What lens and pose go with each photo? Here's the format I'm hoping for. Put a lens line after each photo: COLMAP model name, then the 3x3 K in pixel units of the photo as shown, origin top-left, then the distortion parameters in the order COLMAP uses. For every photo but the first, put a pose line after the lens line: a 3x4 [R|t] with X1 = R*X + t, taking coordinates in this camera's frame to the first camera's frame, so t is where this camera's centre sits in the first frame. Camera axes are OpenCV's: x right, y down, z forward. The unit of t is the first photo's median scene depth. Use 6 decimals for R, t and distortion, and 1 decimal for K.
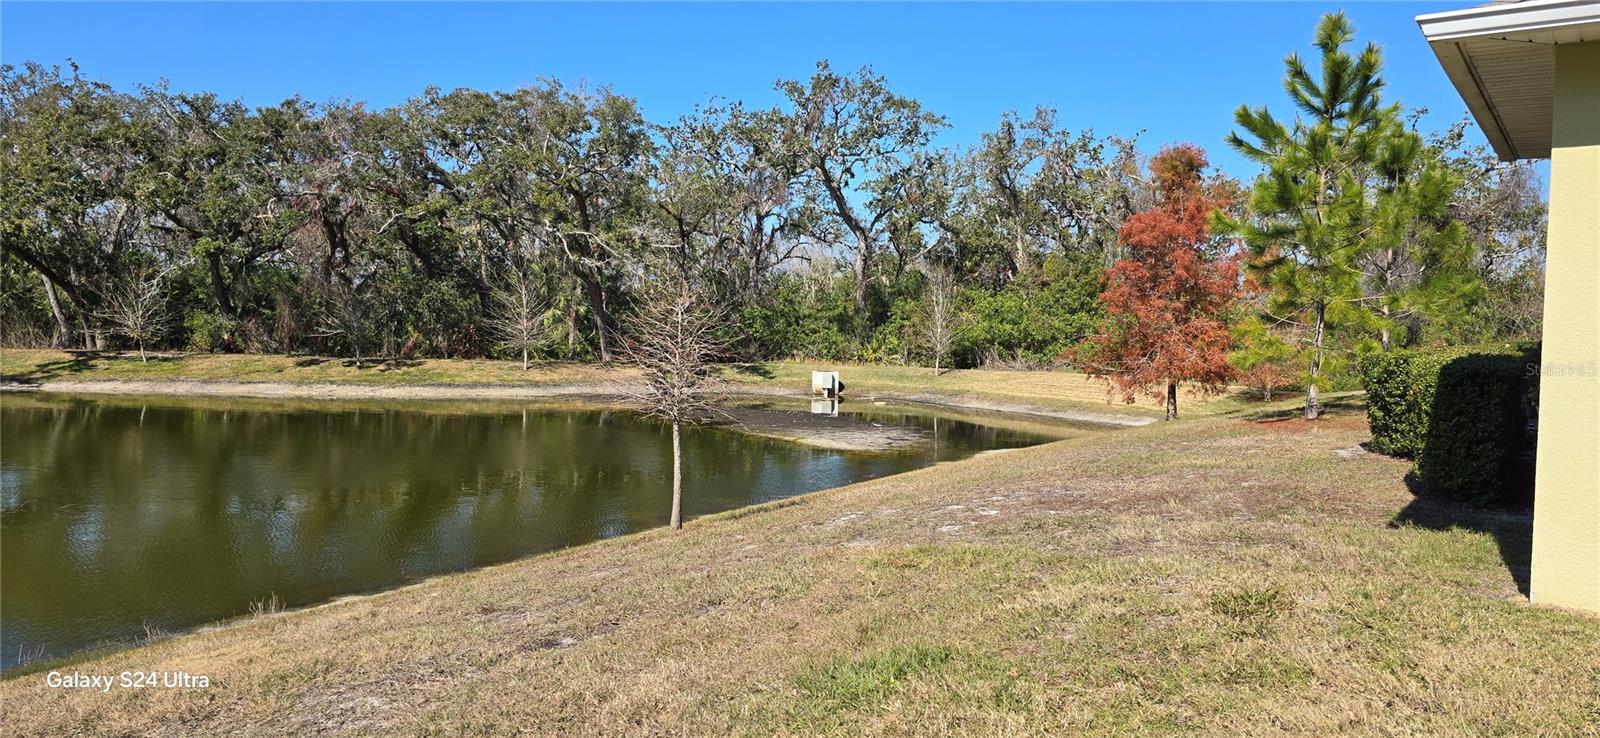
lens RADIAL K [[1066.5, 0, 806.4], [0, 1066.5, 360.5], [0, 0, 1]] dist [0.085115, -0.080775]
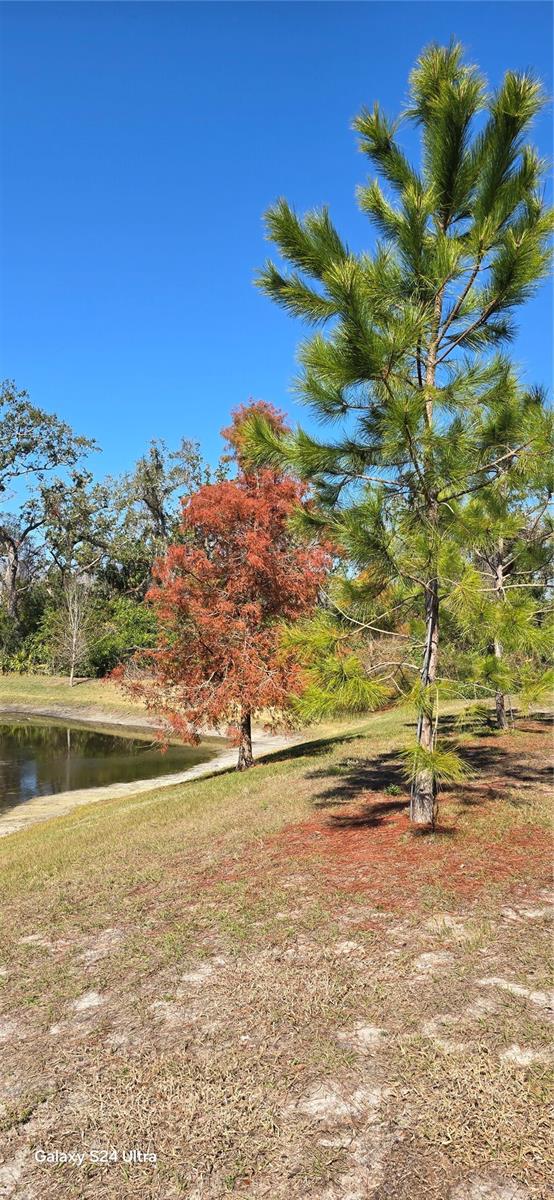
lens RADIAL K [[799.9, 0, 279.3], [0, 799.9, 598.5], [0, 0, 1]] dist [0.085115, -0.080775]
pose [[0.962018, 0.014282, 0.272614, 0.096139], [0.007016, 0.997007, -0.076989, -0.007188], [-0.272898, 0.075978, 0.959038, 0.208527]]
